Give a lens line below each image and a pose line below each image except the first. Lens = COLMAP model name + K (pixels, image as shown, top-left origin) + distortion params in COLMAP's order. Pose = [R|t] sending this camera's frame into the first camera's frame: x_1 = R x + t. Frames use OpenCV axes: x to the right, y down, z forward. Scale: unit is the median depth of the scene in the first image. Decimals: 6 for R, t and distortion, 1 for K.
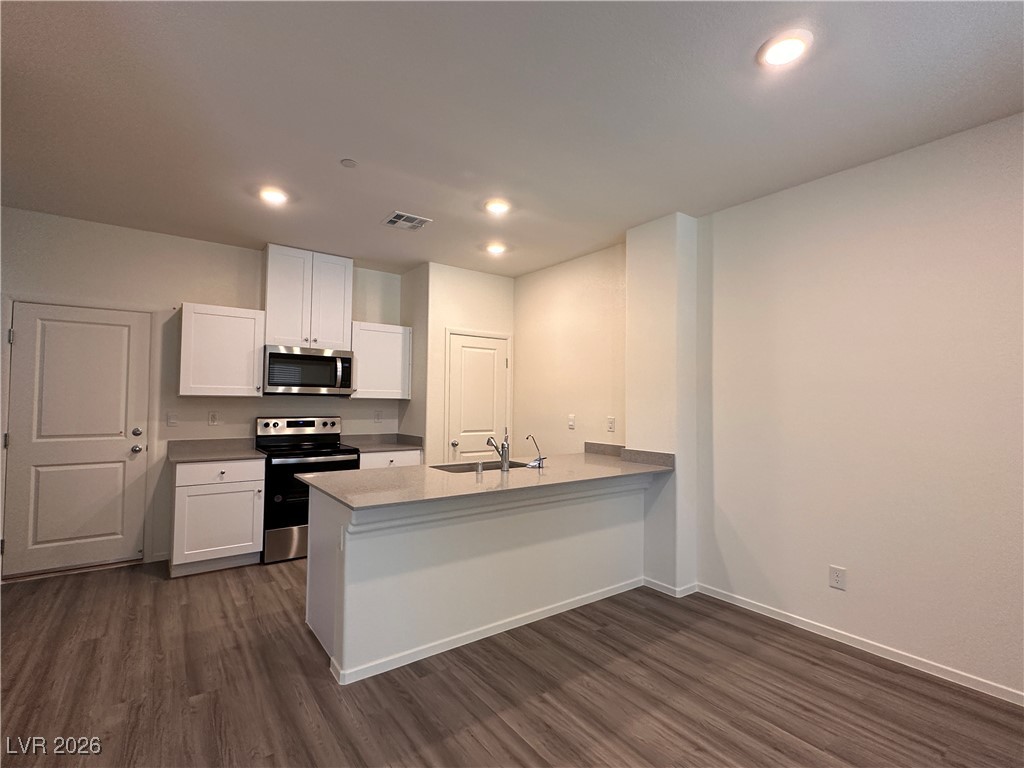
lens RADIAL K [[485.0, 0, 512.0], [0, 485.0, 384.0], [0, 0, 1]] dist [0.003639, -0.003805]
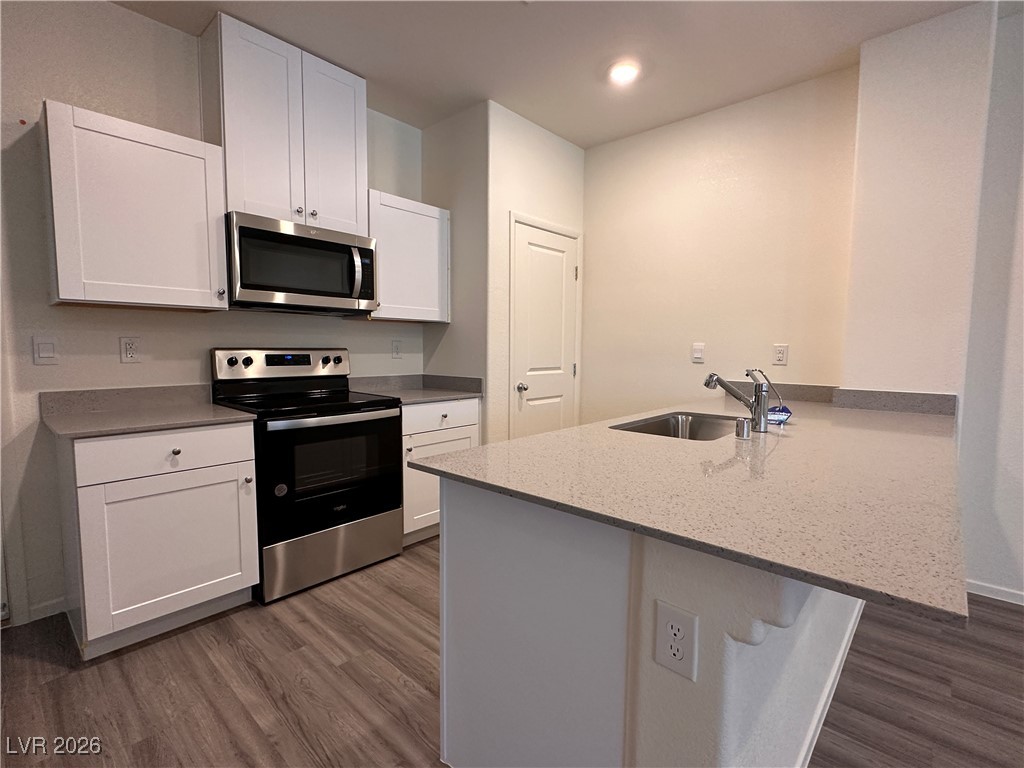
lens RADIAL K [[485.0, 0, 512.0], [0, 485.0, 384.0], [0, 0, 1]] dist [0.003639, -0.003805]
pose [[0.980227, -0.019356, 0.196928, -0.310699], [-0.004037, 0.993041, 0.117699, 0.044213], [-0.197836, -0.116167, 0.973327, 0.392634]]
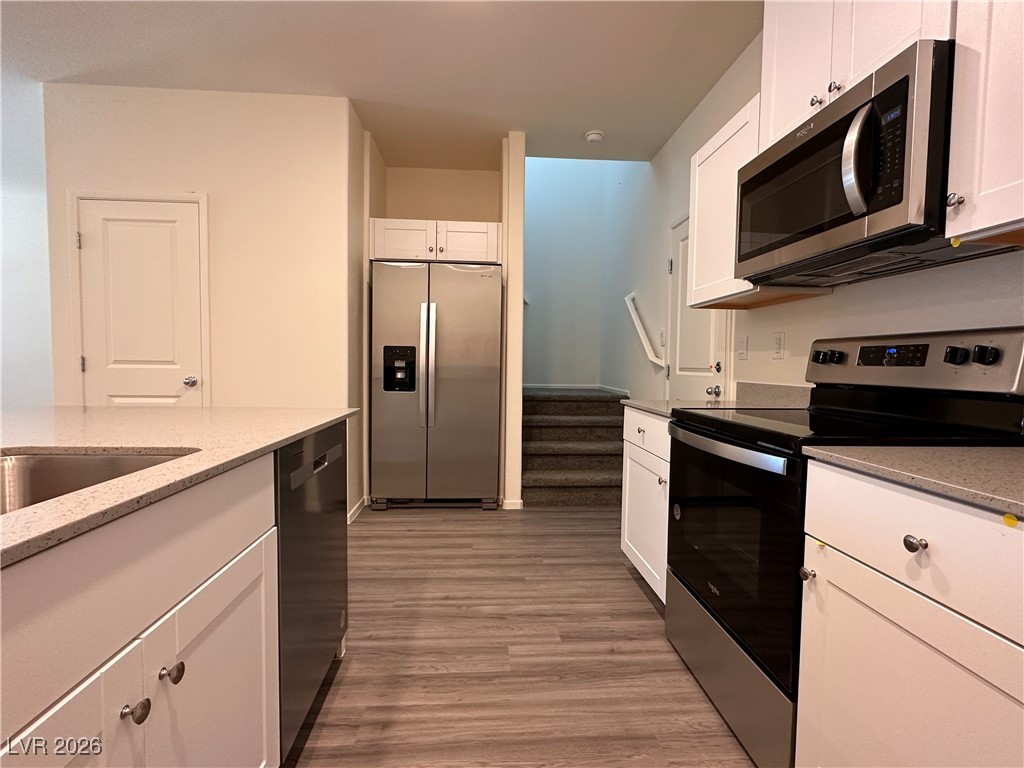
lens RADIAL K [[485.0, 0, 512.0], [0, 485.0, 384.0], [0, 0, 1]] dist [0.003639, -0.003805]
pose [[-0.535015, 0.019659, -0.844614, -0.020625], [0.010582, 0.999807, 0.016567, 0.102508], [0.844776, -0.000074, -0.535120, 1.052347]]
